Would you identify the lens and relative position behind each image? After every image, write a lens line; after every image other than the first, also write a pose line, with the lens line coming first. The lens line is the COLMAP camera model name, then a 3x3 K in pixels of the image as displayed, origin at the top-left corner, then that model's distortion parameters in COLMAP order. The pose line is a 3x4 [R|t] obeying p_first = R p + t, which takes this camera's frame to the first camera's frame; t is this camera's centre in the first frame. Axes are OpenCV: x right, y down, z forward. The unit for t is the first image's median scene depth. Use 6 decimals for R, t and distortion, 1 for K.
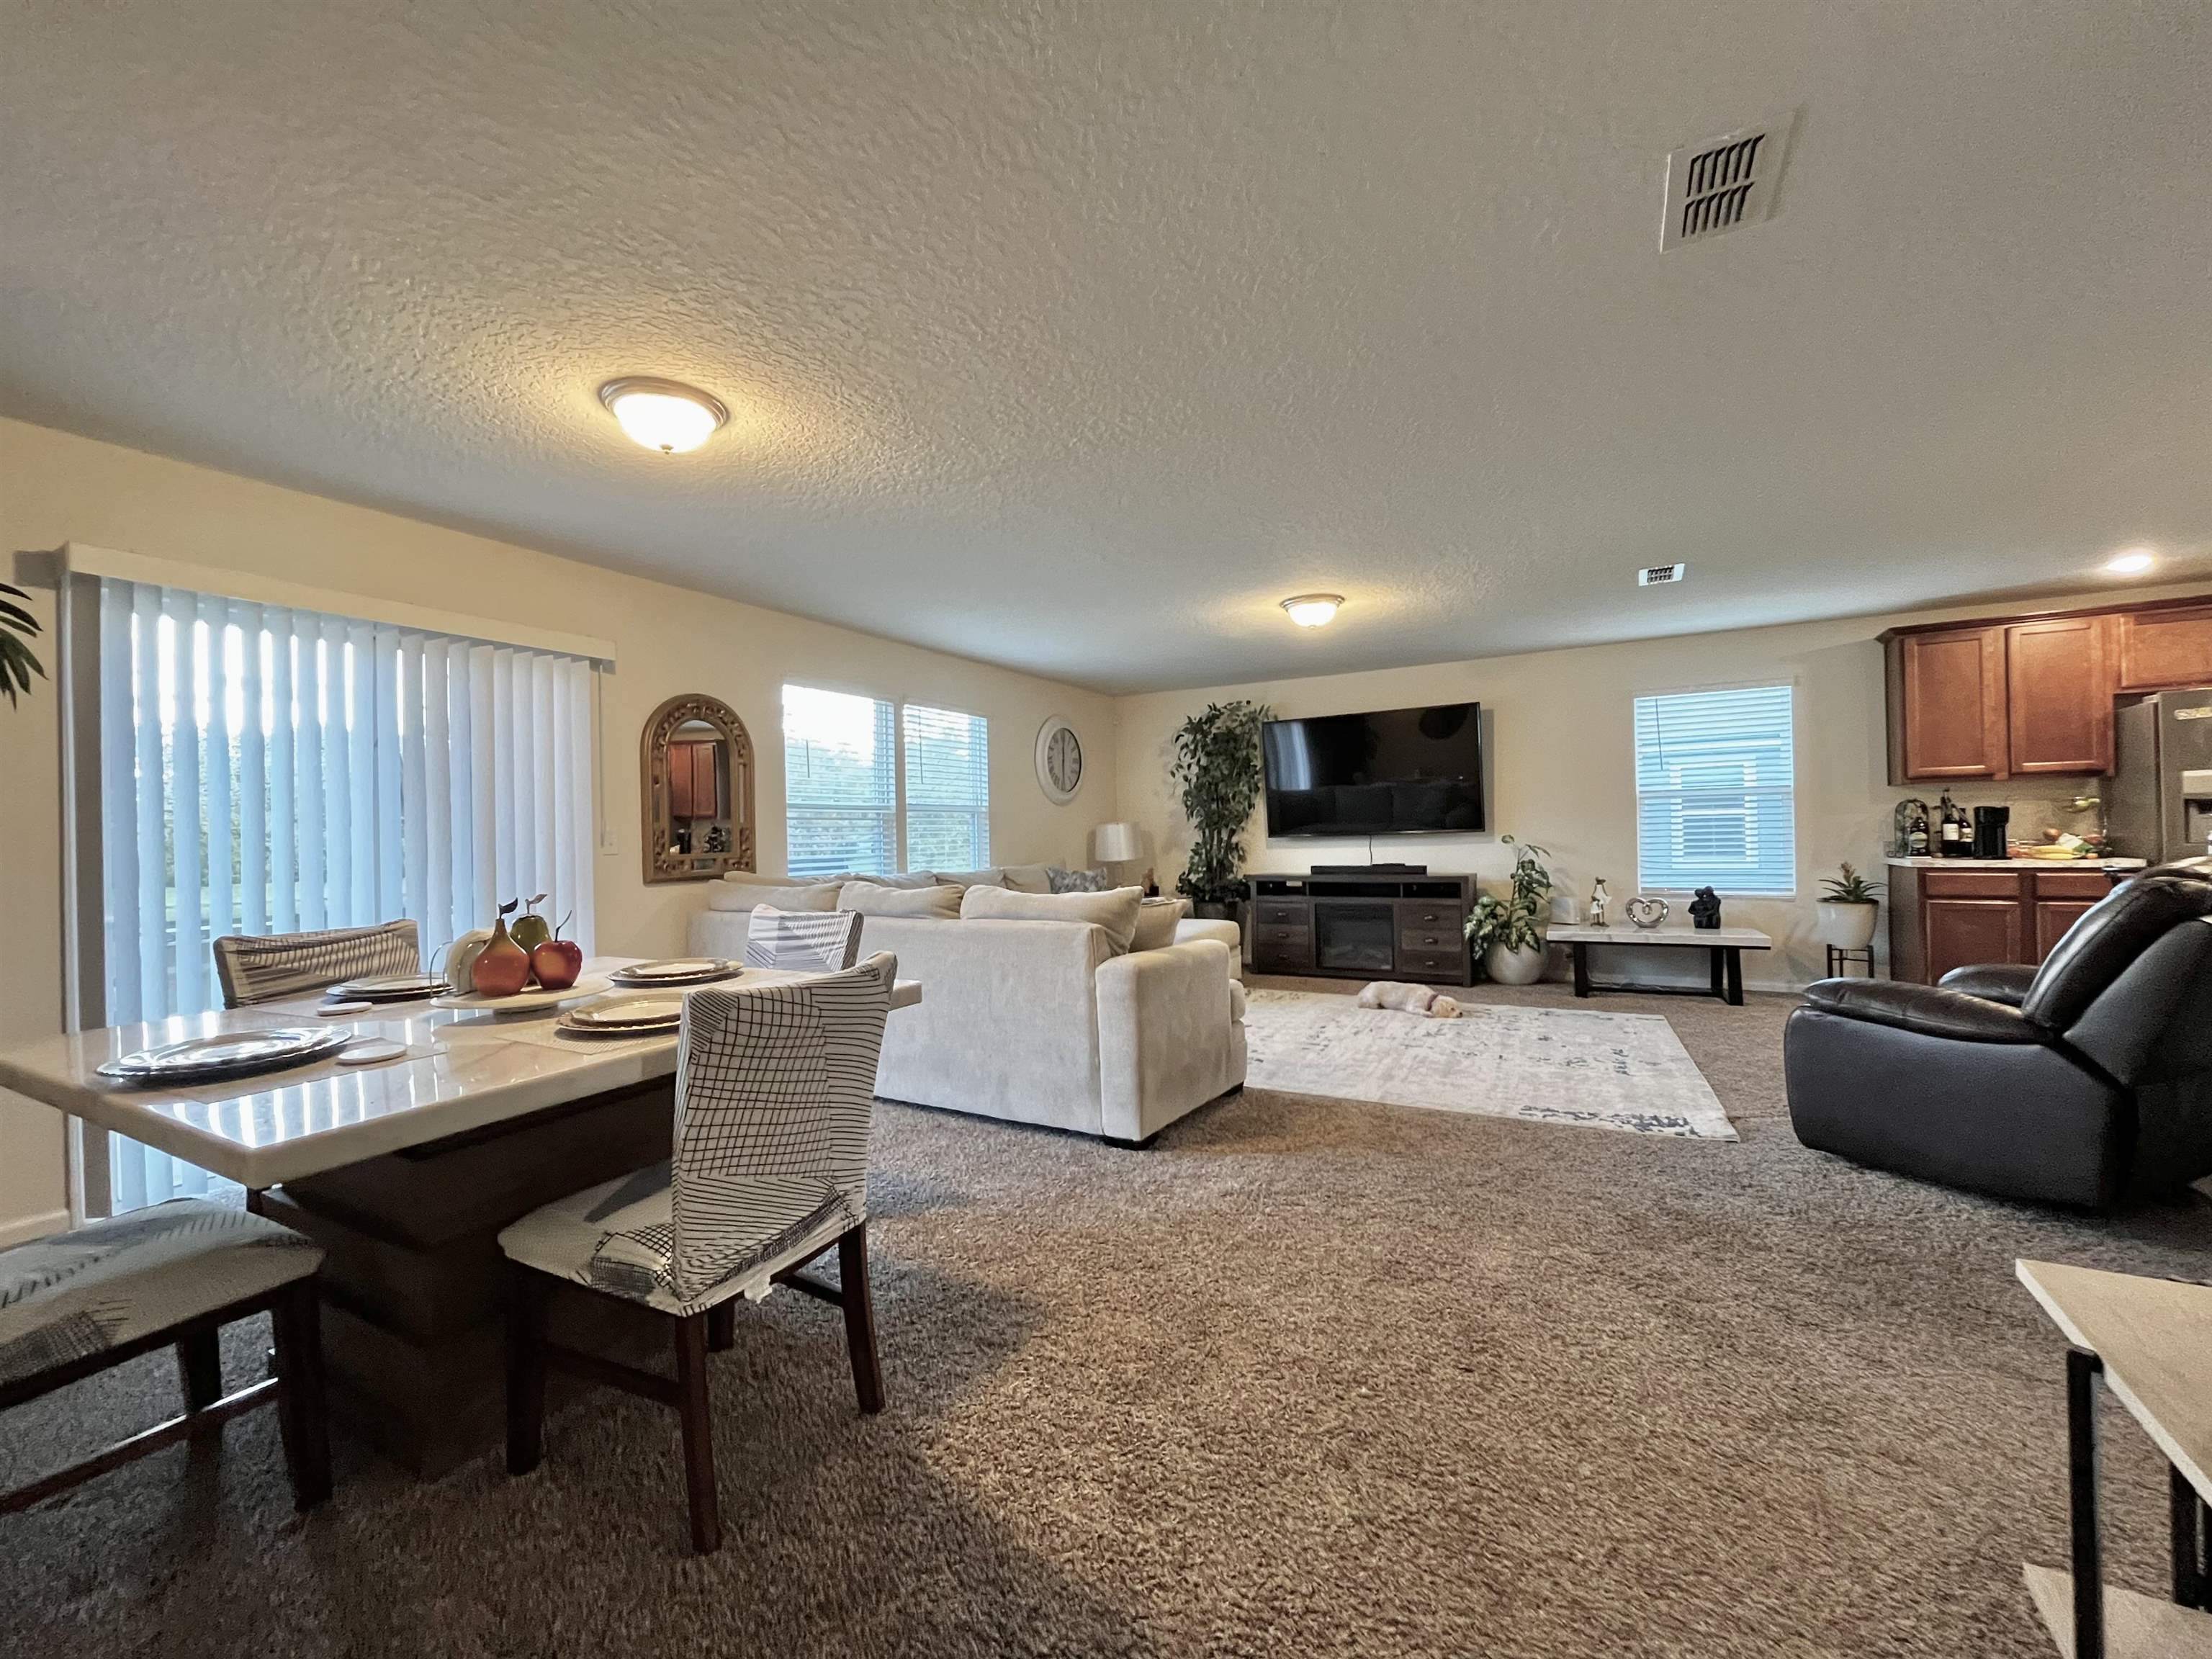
lens RADIAL K [[906.8, 0, 1105.2], [0, 906.8, 842.2], [0, 0, 1]] dist [-0.003092, -0.000104]
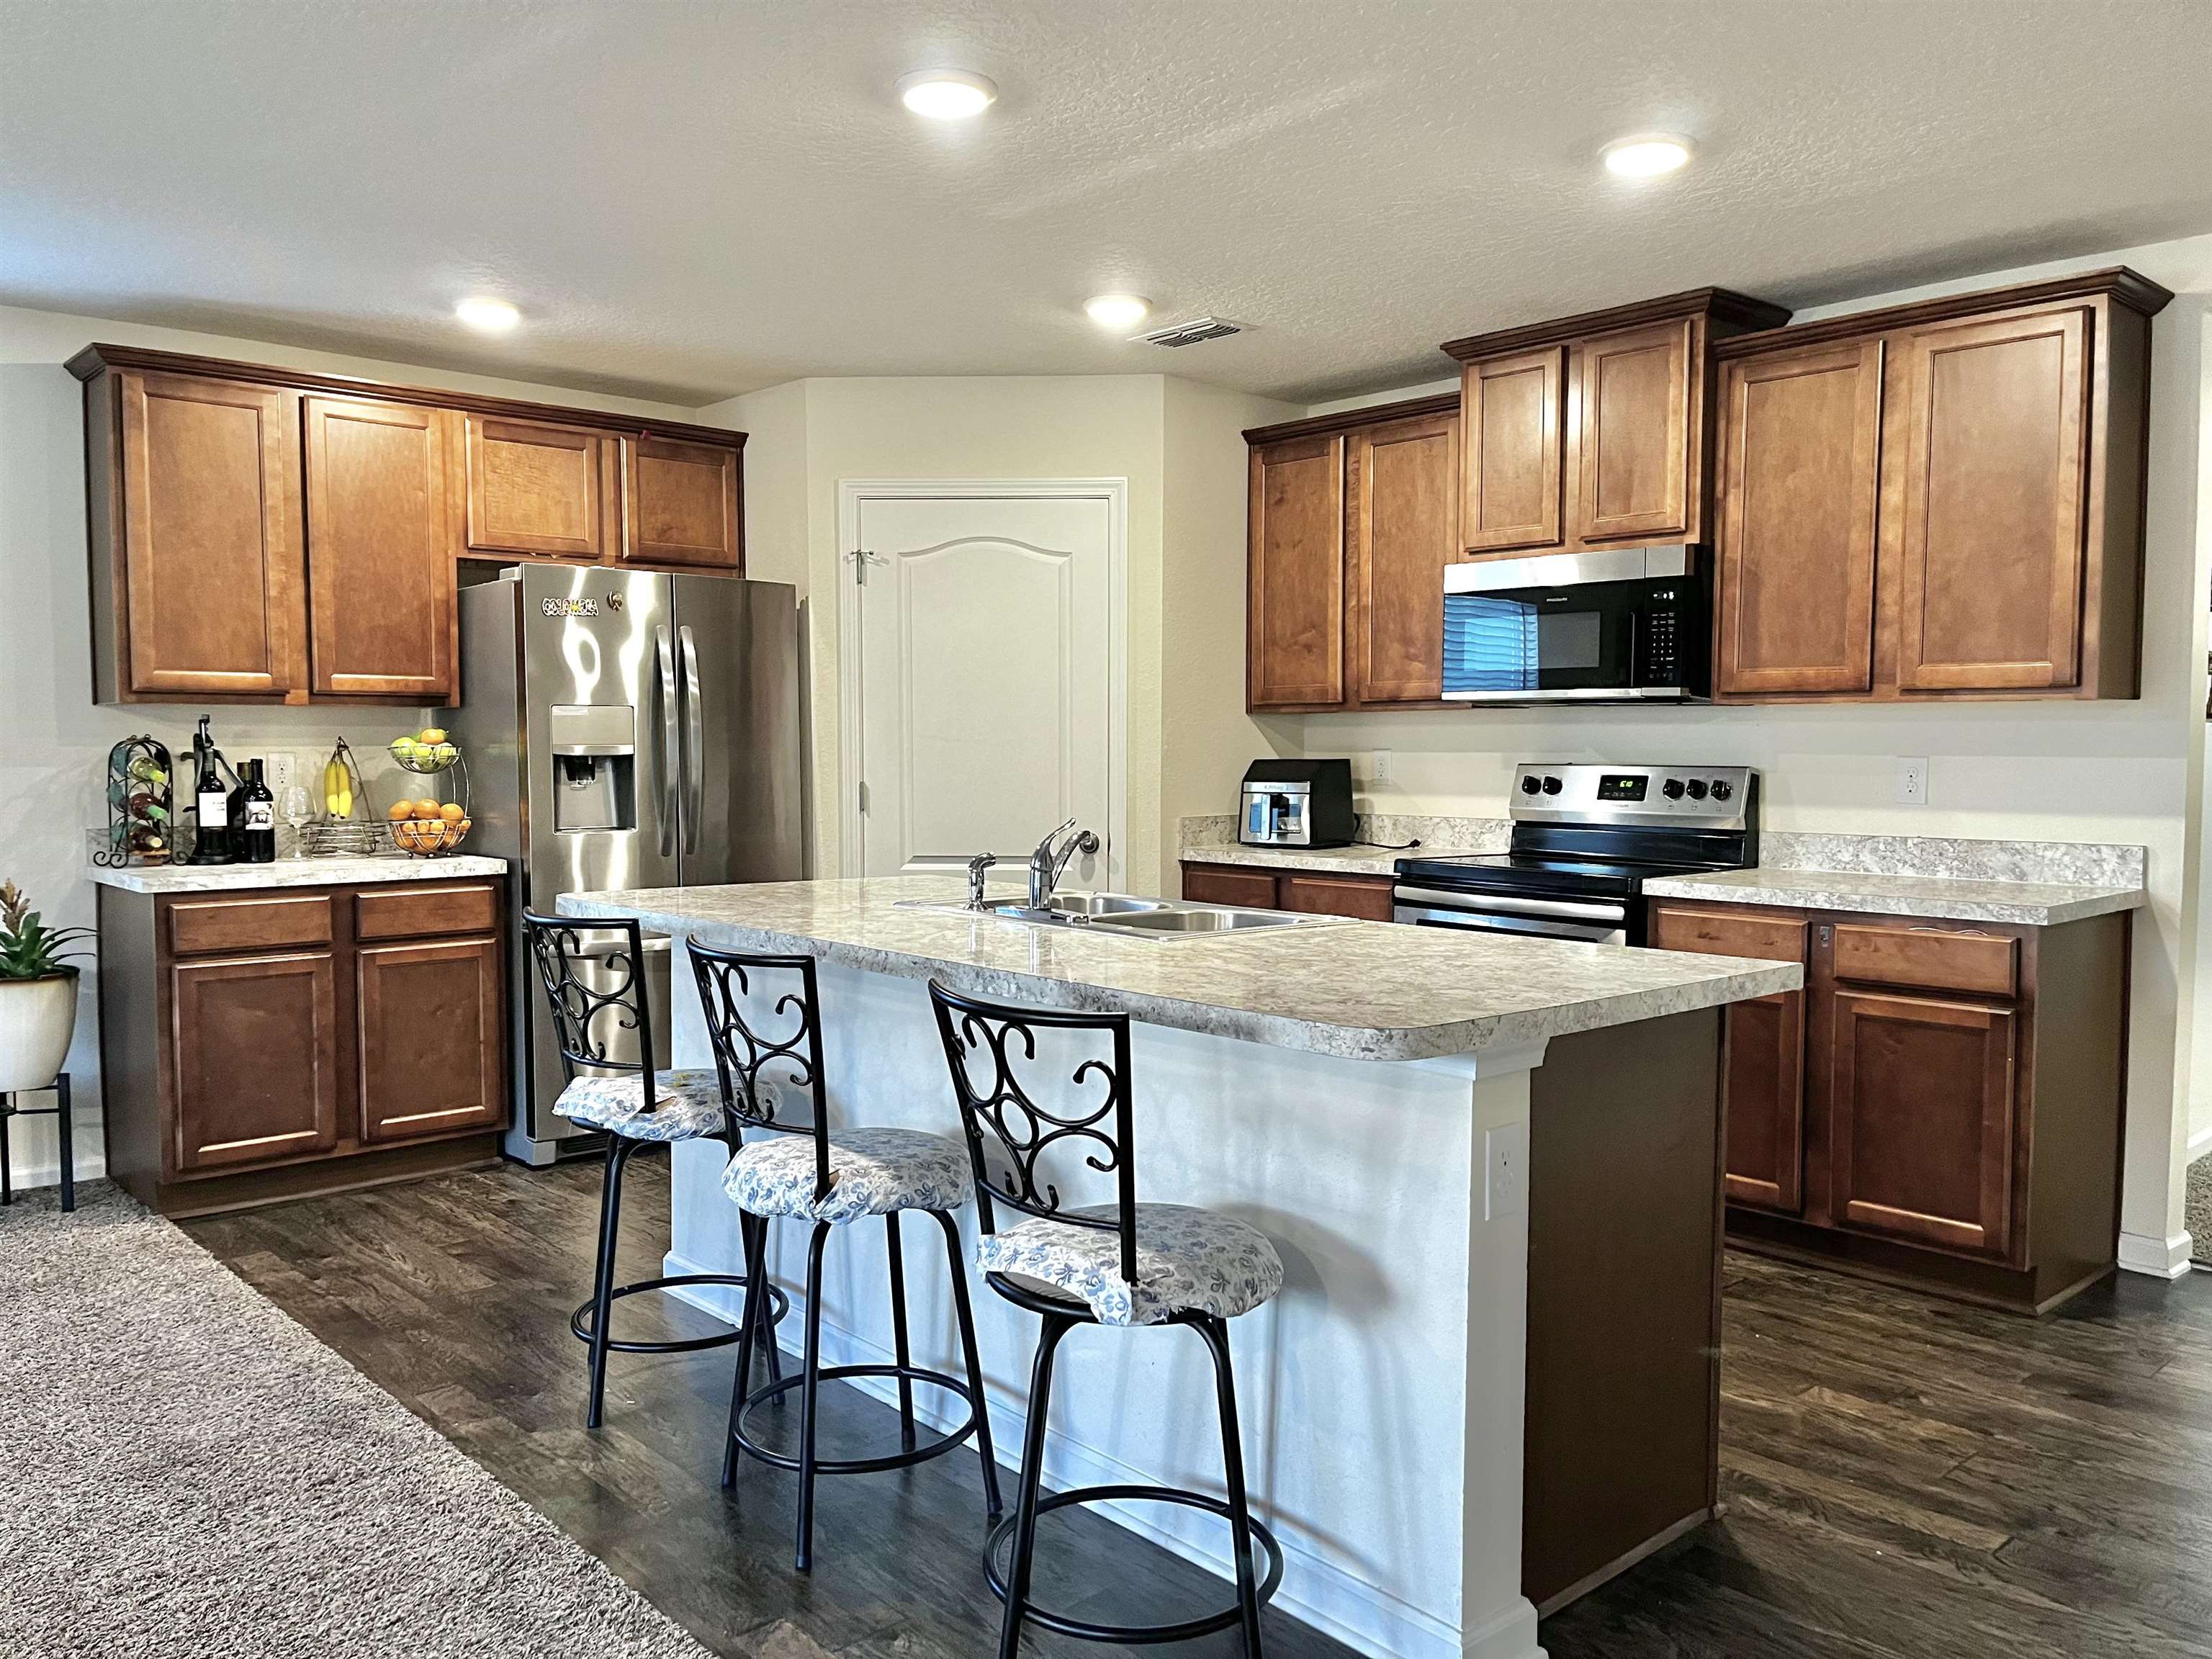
lens RADIAL K [[1660.0, 0, 1097.7], [0, 1660.0, 834.5], [0, 0, 1]] dist [0.002115, -0.007751]
pose [[0.313331, -0.032854, 0.949076, 0.263059], [-0.006512, 0.999304, 0.036742, -0.033950], [-0.949622, -0.017693, 0.312899, 0.296856]]
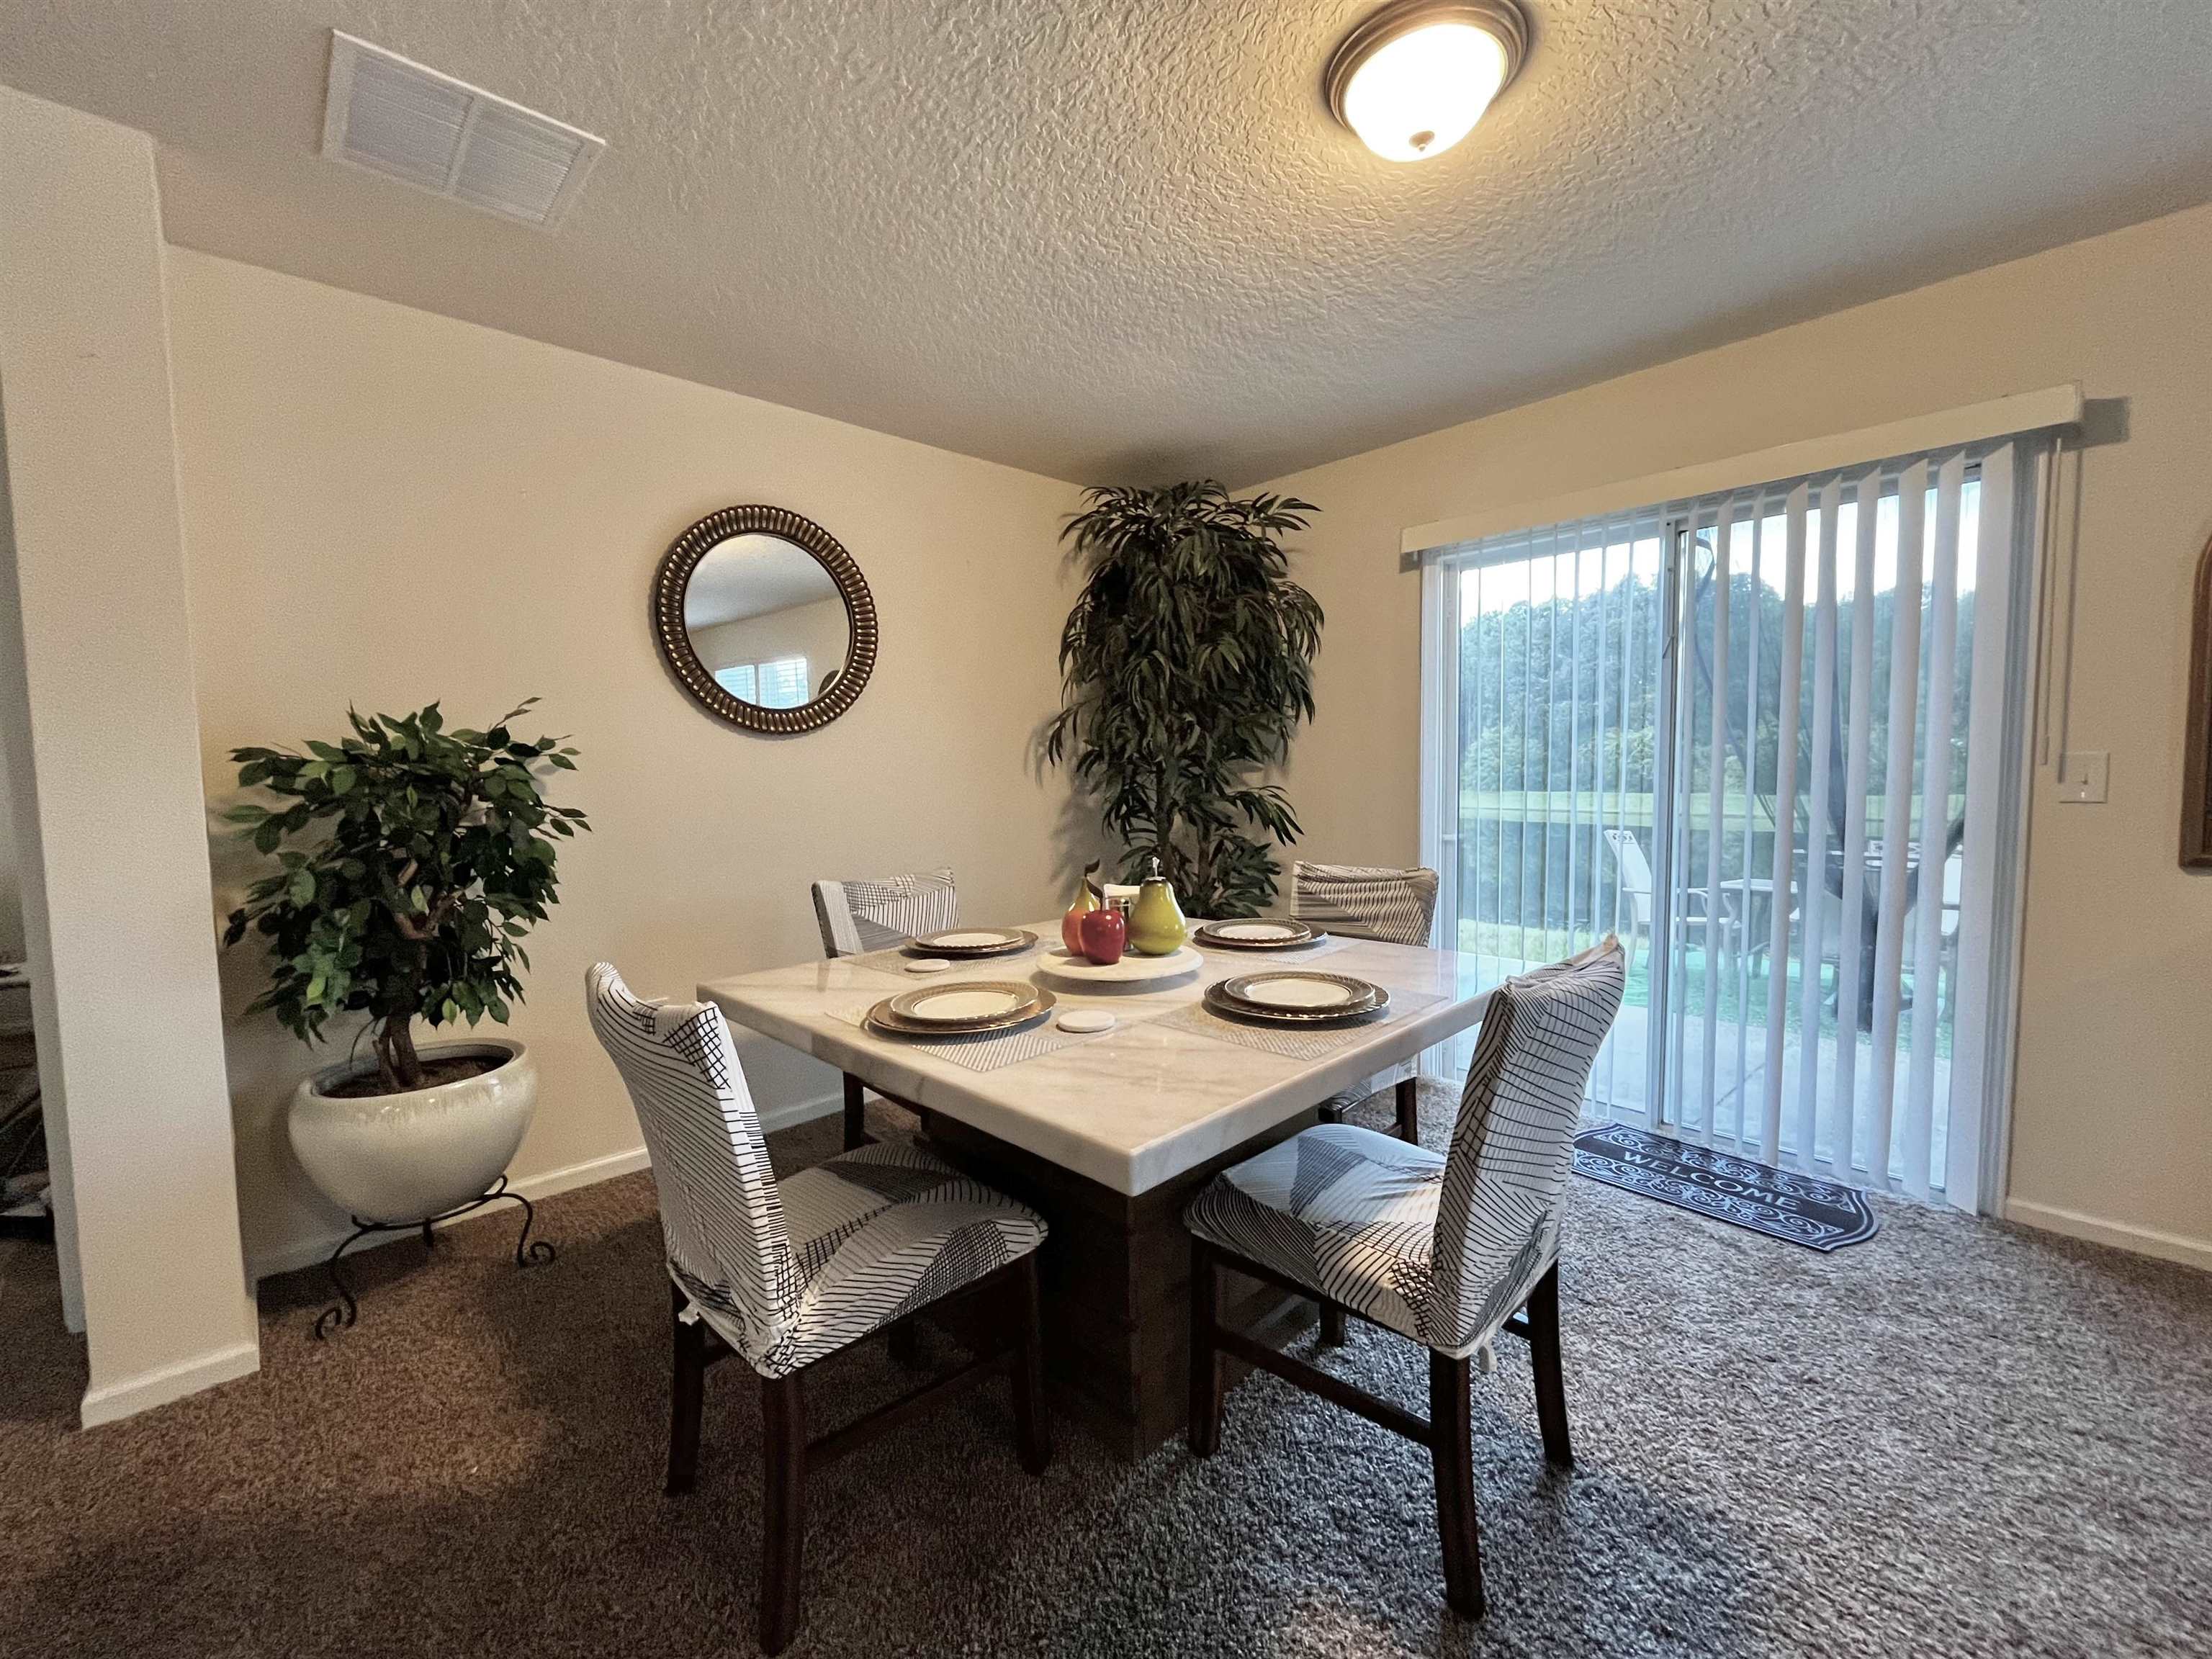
lens RADIAL K [[906.8, 0, 1101.3], [0, 906.8, 831.0], [0, 0, 1]] dist [-0.003092, -0.000104]
pose [[-0.307077, 0.090118, -0.947408, 0.103830], [0.020931, 0.995905, 0.087946, -0.021561], [0.951455, 0.007176, -0.307706, 0.491094]]
